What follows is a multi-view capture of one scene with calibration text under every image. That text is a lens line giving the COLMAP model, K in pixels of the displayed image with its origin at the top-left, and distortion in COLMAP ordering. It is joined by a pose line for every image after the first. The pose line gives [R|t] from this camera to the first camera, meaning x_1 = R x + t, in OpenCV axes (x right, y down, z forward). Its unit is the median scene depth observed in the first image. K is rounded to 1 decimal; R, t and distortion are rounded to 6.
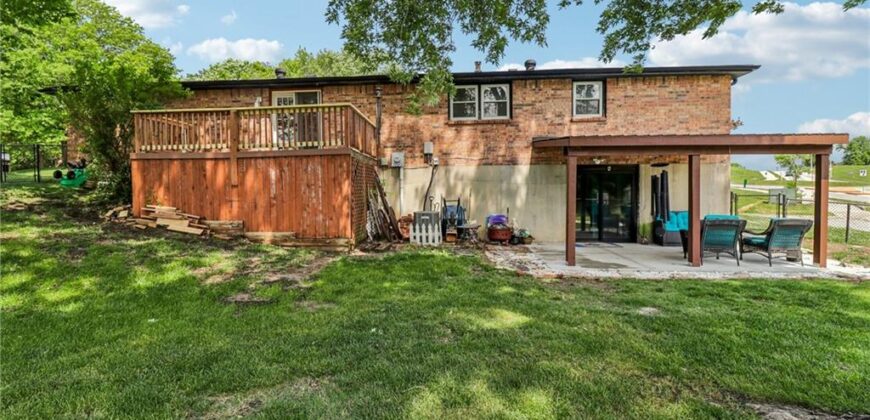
lens RADIAL K [[411.0, 0, 431.1], [0, 411.0, 198.8], [0, 0, 1]] dist [-0.002603, -0.000386]
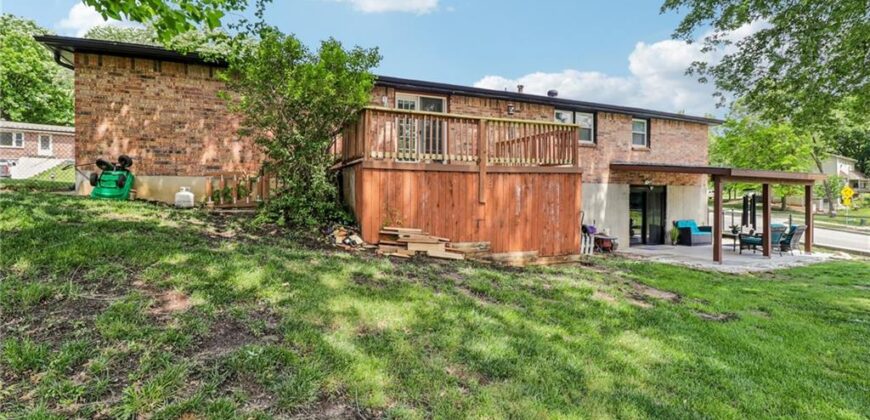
lens RADIAL K [[411.0, 0, 431.1], [0, 411.0, 198.8], [0, 0, 1]] dist [-0.002603, -0.000386]
pose [[0.871402, 0.005612, 0.490537, -0.809994], [0.001077, 0.999910, -0.013353, -0.023188], [-0.490568, 0.012164, 0.871318, 0.216587]]
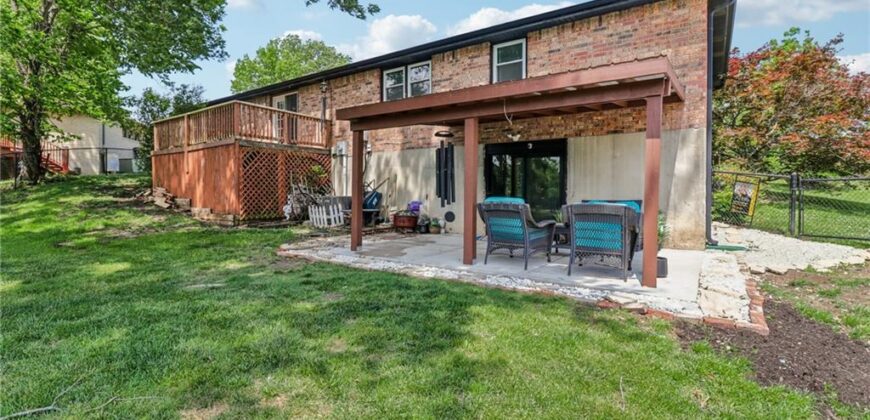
lens RADIAL K [[395.0, 0, 423.6], [0, 395.0, 206.0], [0, 0, 1]] dist [-0.001560, -0.000300]
pose [[0.863292, 0.023709, -0.504147, 0.650581], [-0.010128, 0.999509, 0.029662, 0.023808], [0.504603, -0.020500, 0.863108, 0.224849]]
